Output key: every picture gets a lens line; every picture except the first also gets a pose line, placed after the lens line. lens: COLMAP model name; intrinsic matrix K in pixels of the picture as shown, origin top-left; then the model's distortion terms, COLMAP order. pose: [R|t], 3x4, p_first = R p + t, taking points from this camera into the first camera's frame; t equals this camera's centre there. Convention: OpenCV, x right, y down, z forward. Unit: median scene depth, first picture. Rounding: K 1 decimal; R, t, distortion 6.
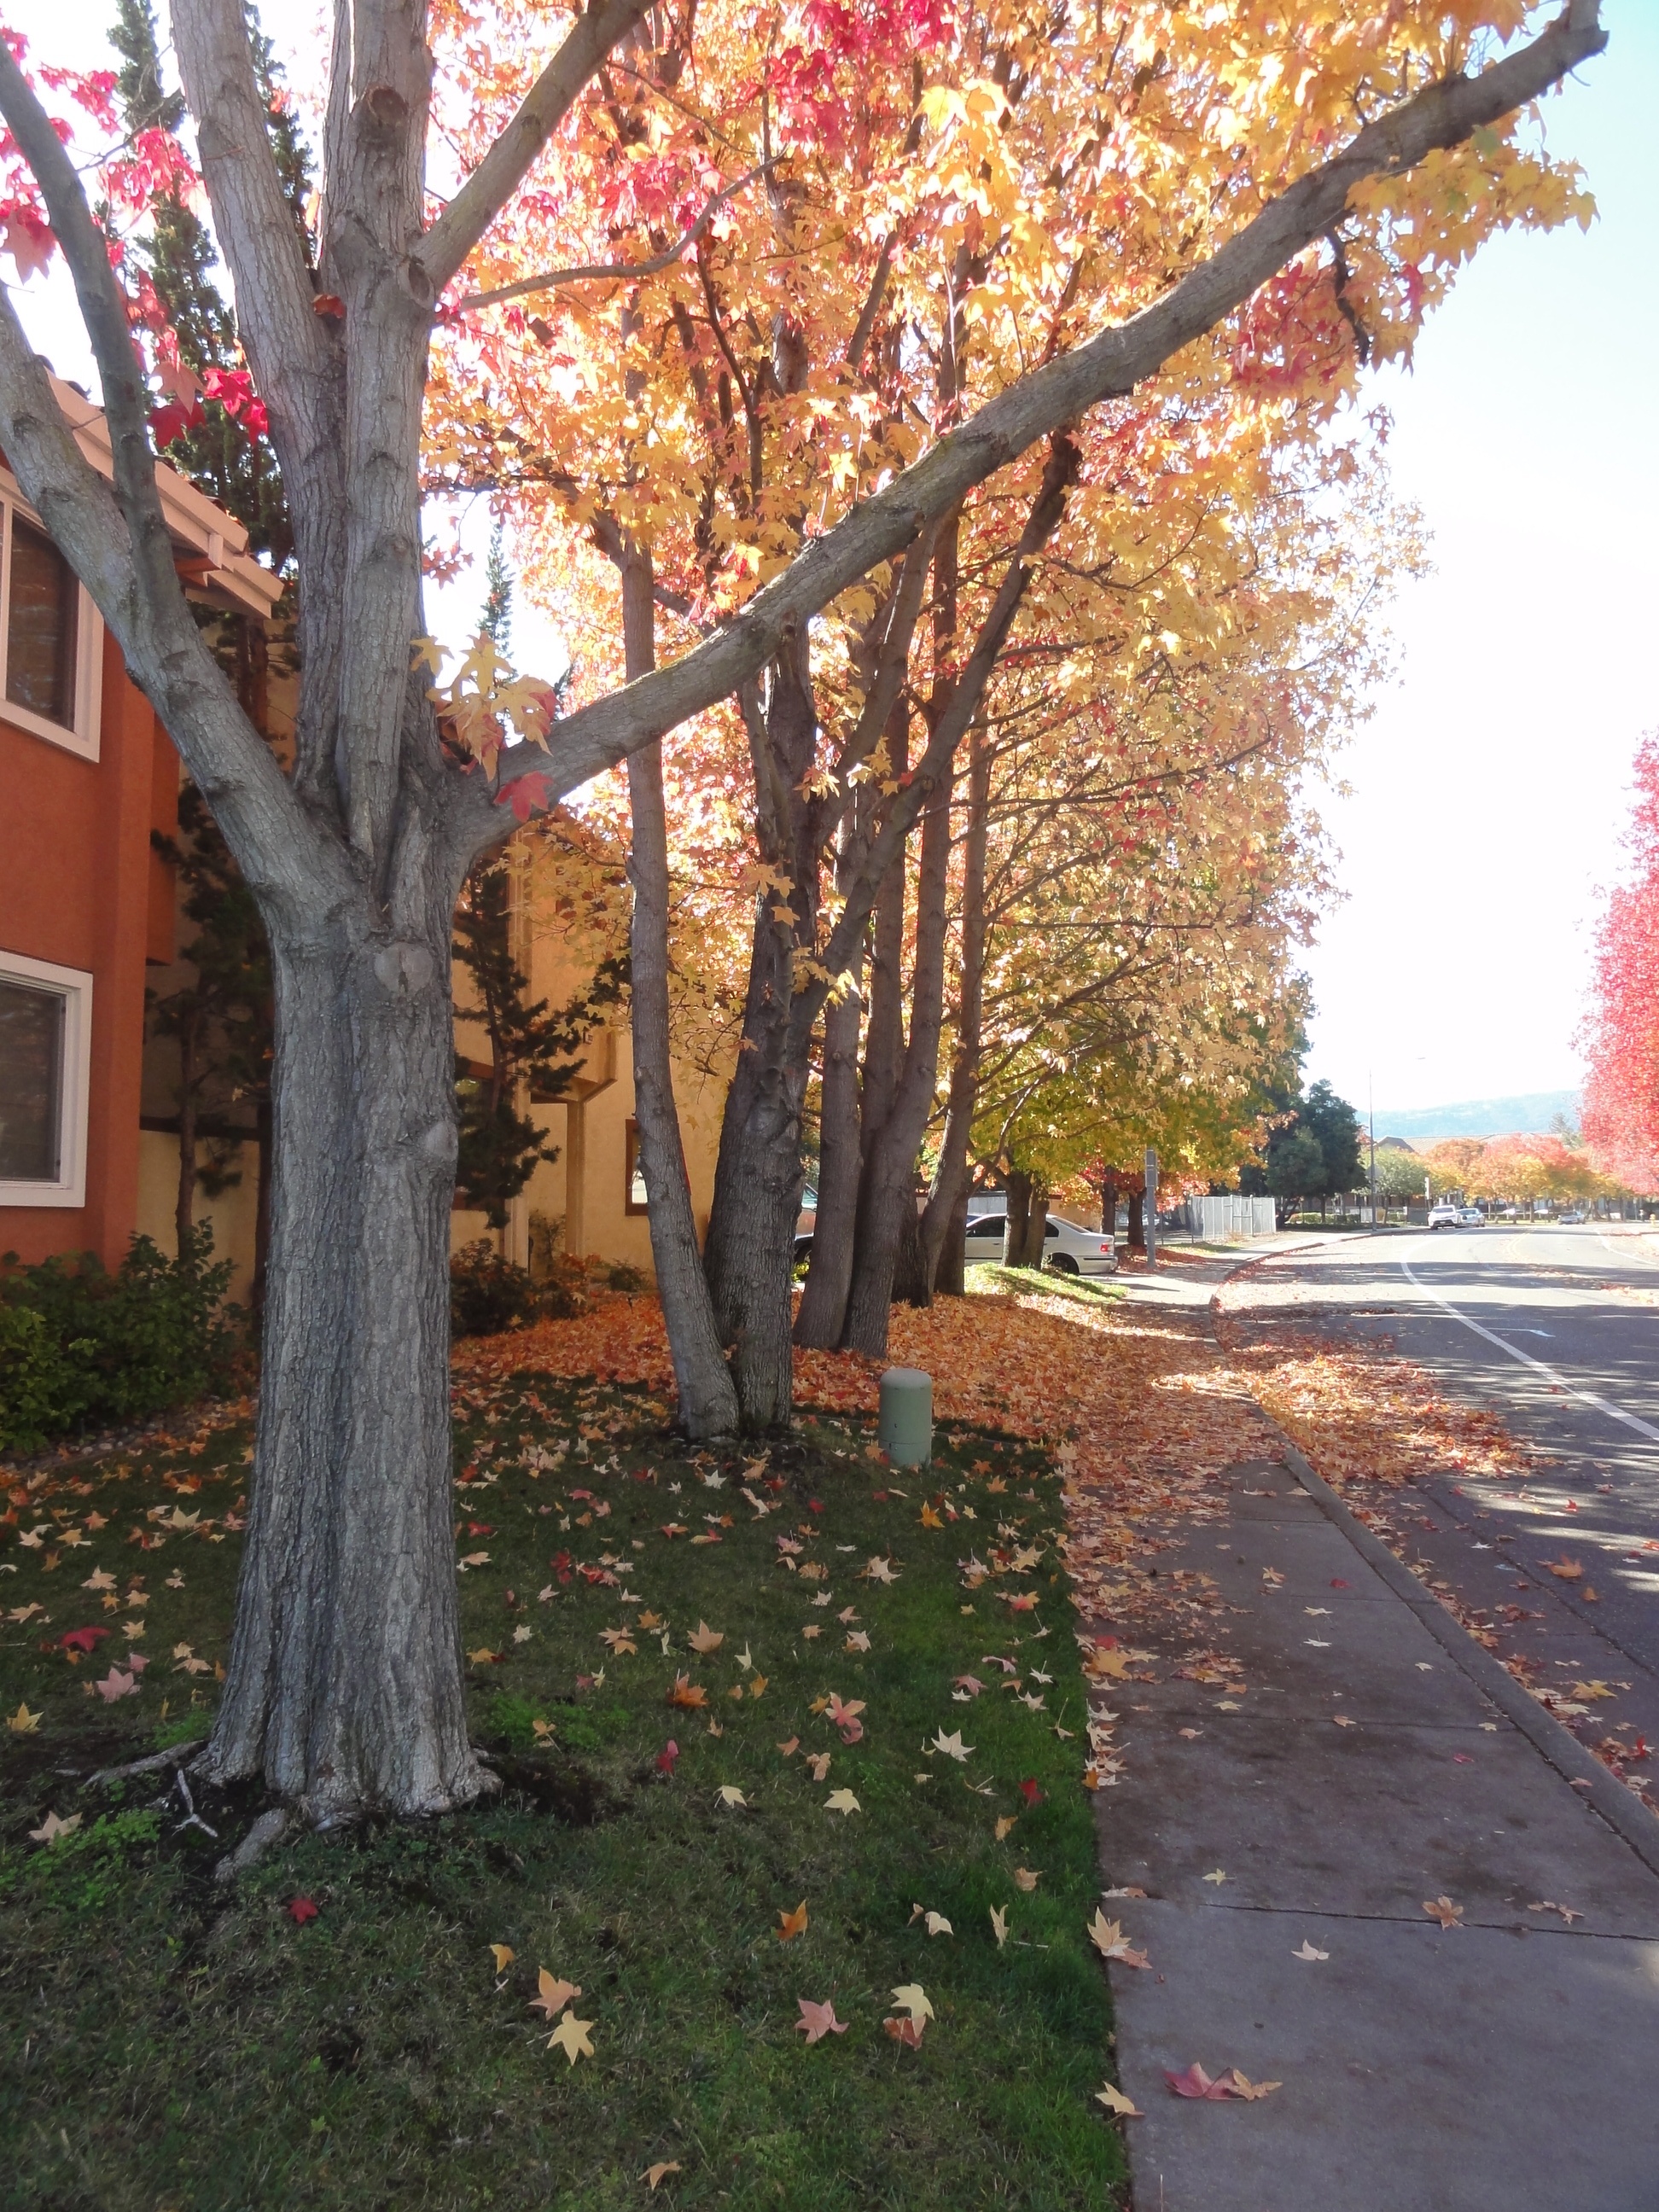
lens RADIAL K [[1592.2, 0, 829.5], [0, 1592.2, 1106.0], [0, 0, 1]] dist [-0.001982, 0.000388]
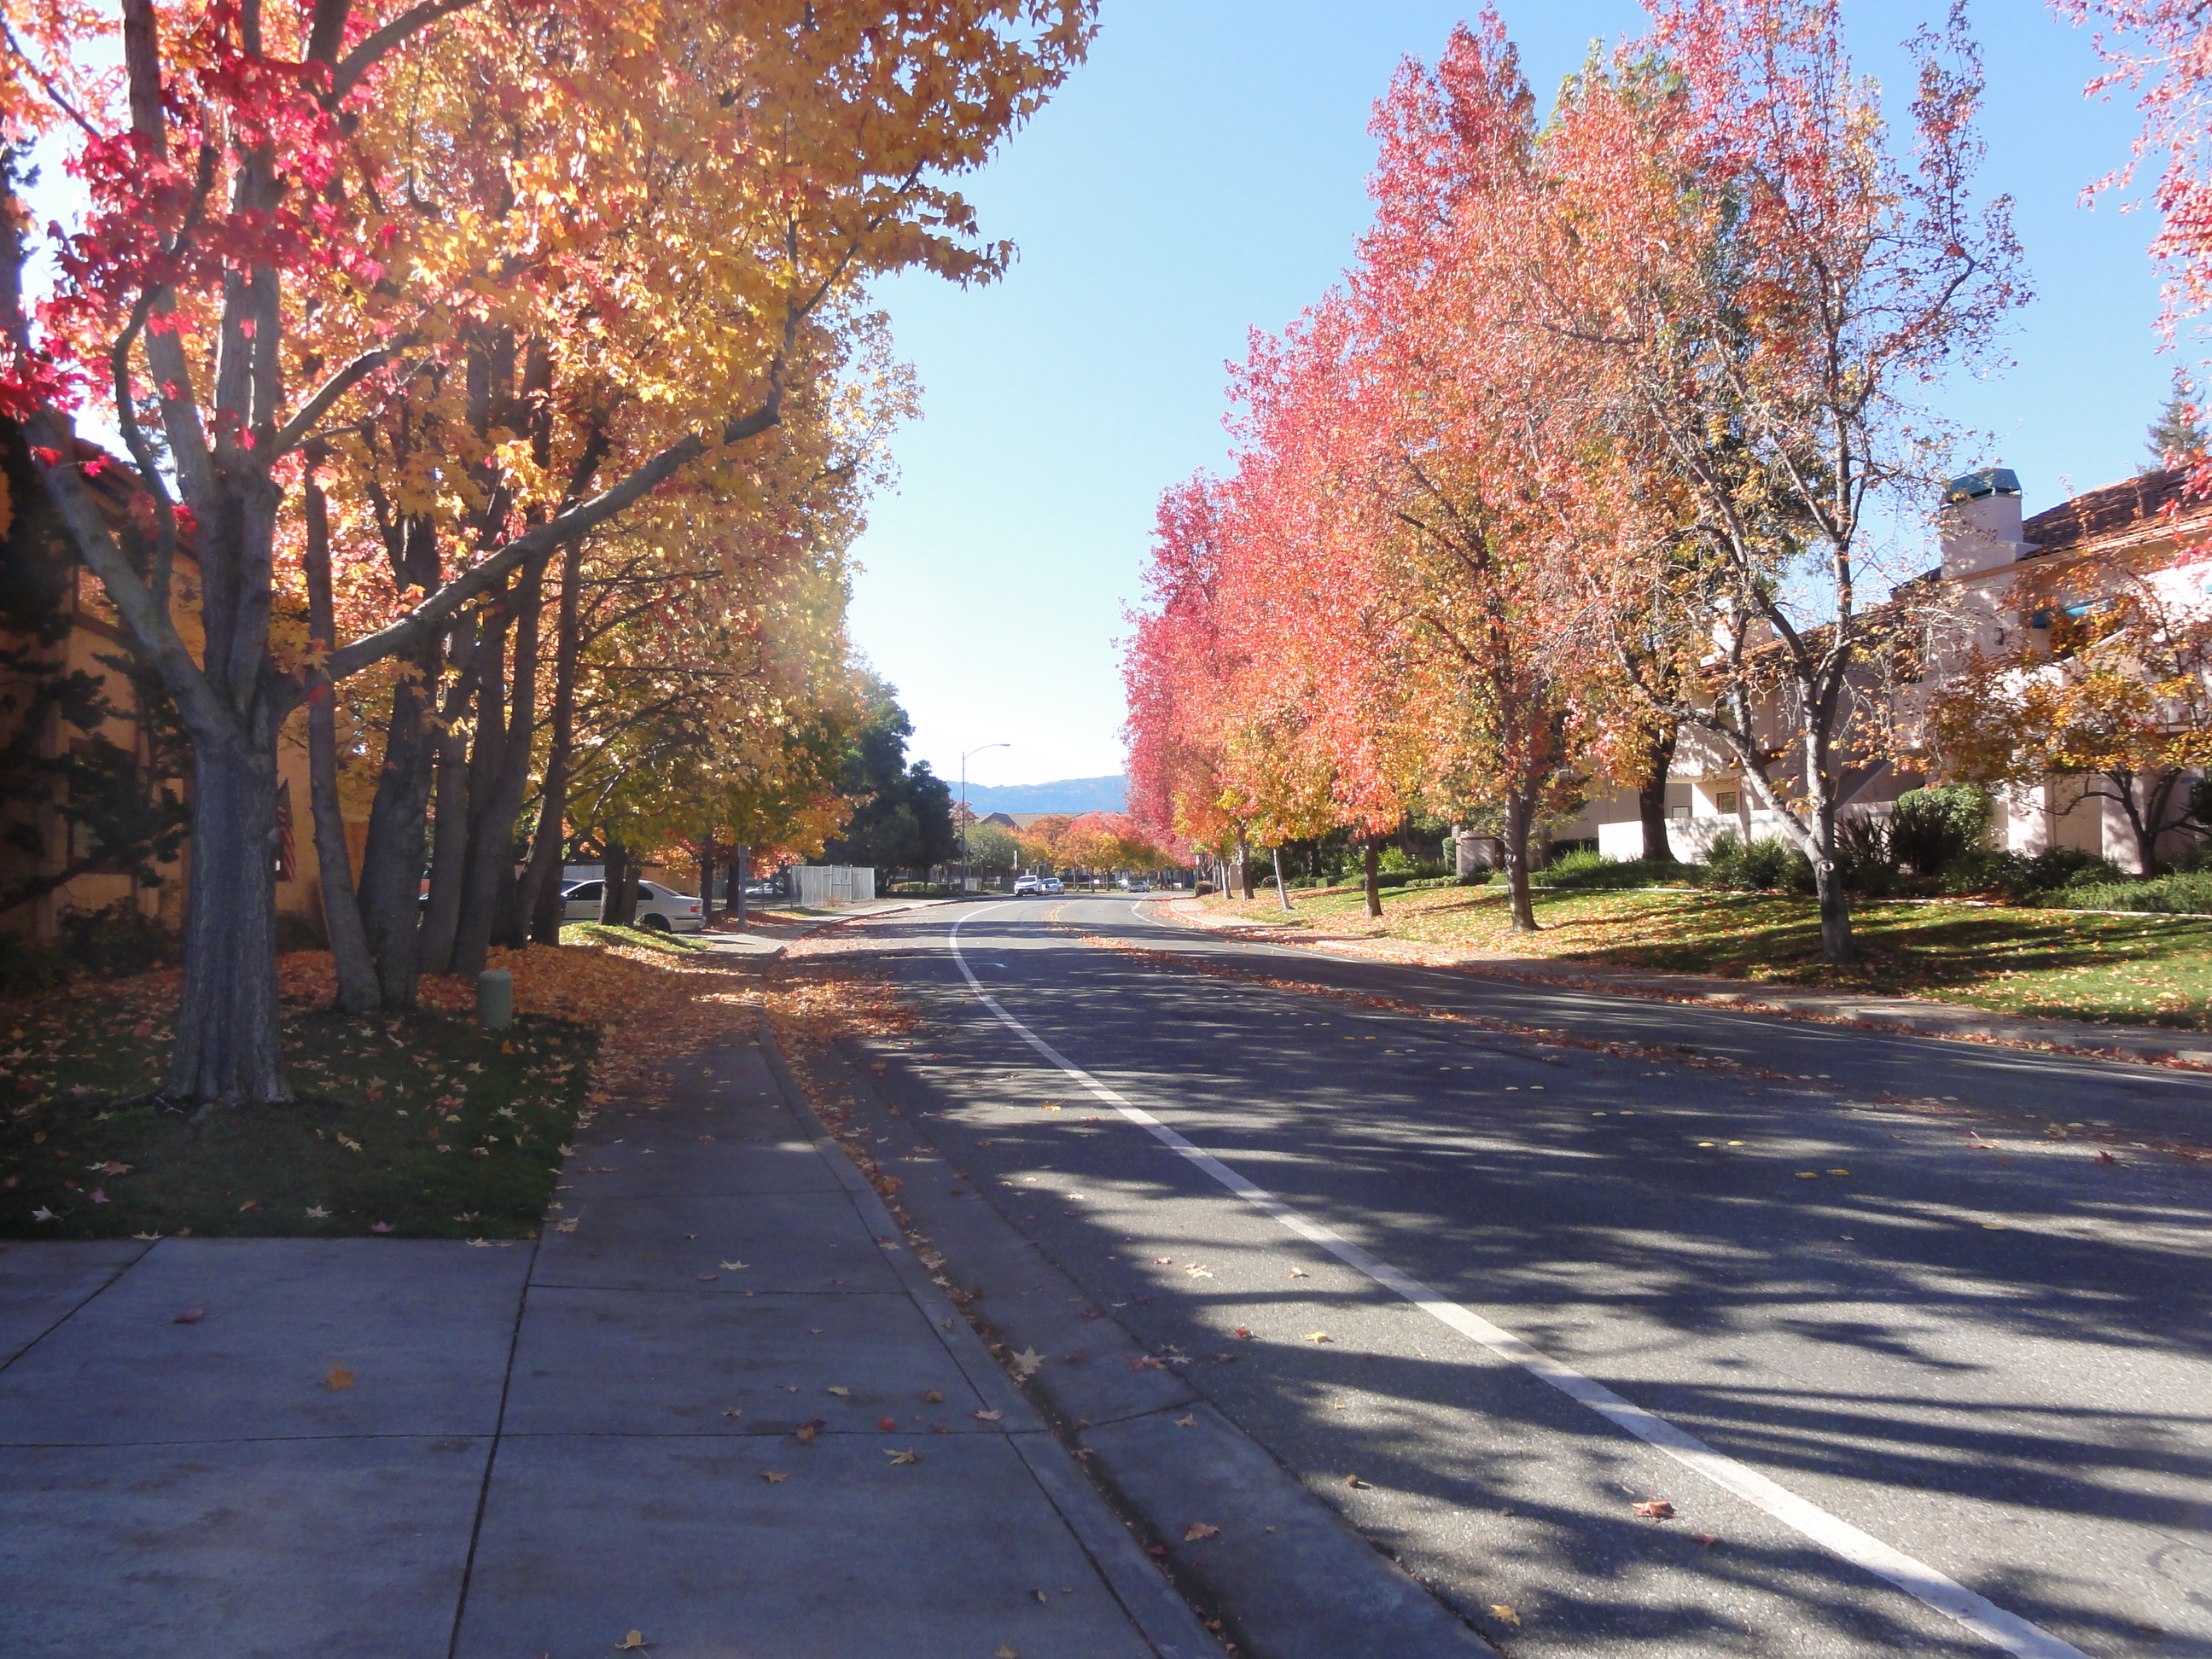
lens RADIAL K [[1545.9, 0, 1106.0], [0, 1545.9, 829.5], [0, 0, 1]] dist [0.005434, 0.003711]
pose [[0.916839, 0.014233, 0.399003, -0.002790], [-0.027384, 0.999253, 0.027279, -0.008364], [-0.398317, -0.035937, 0.916544, -0.159312]]
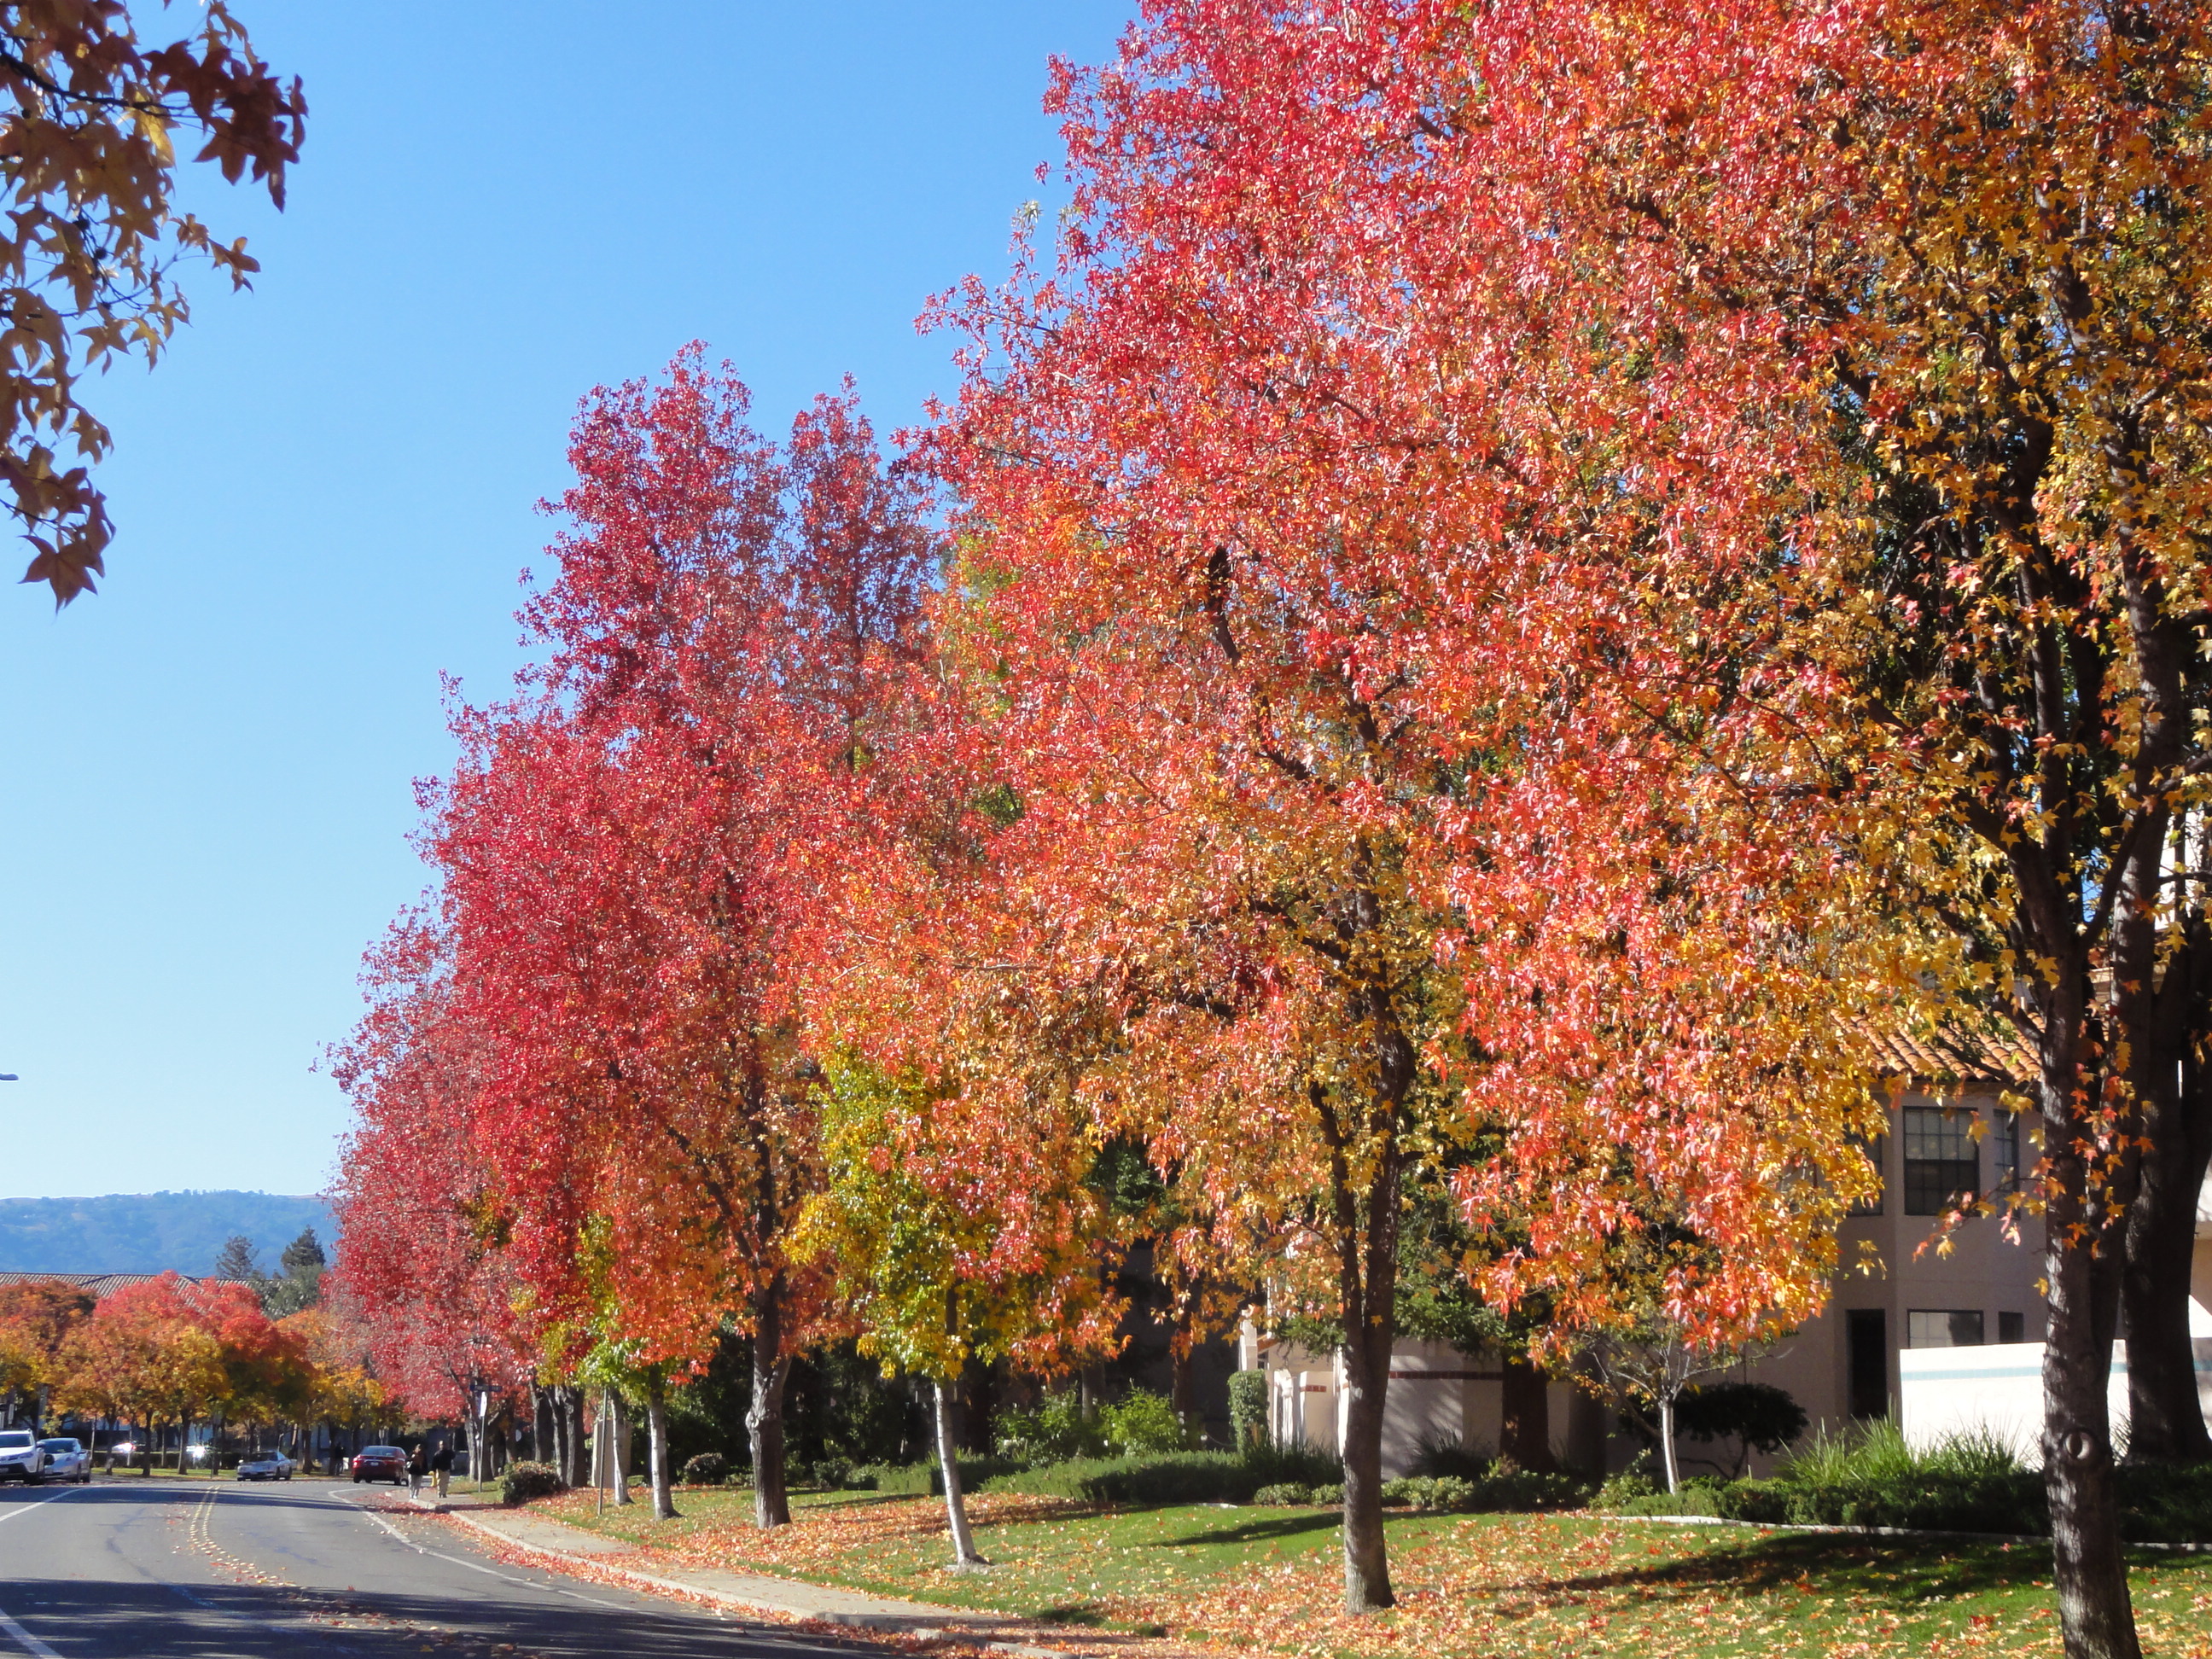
lens RADIAL K [[3536.3, 0, 1106.0], [0, 3536.3, 829.5], [0, 0, 1]] dist [-0.011154, 0.071280]
pose [[0.780287, 0.136547, 0.610333, 0.052313], [-0.072259, 0.989023, -0.128889, 0.015875], [-0.621233, 0.056469, 0.781589, 0.256634]]
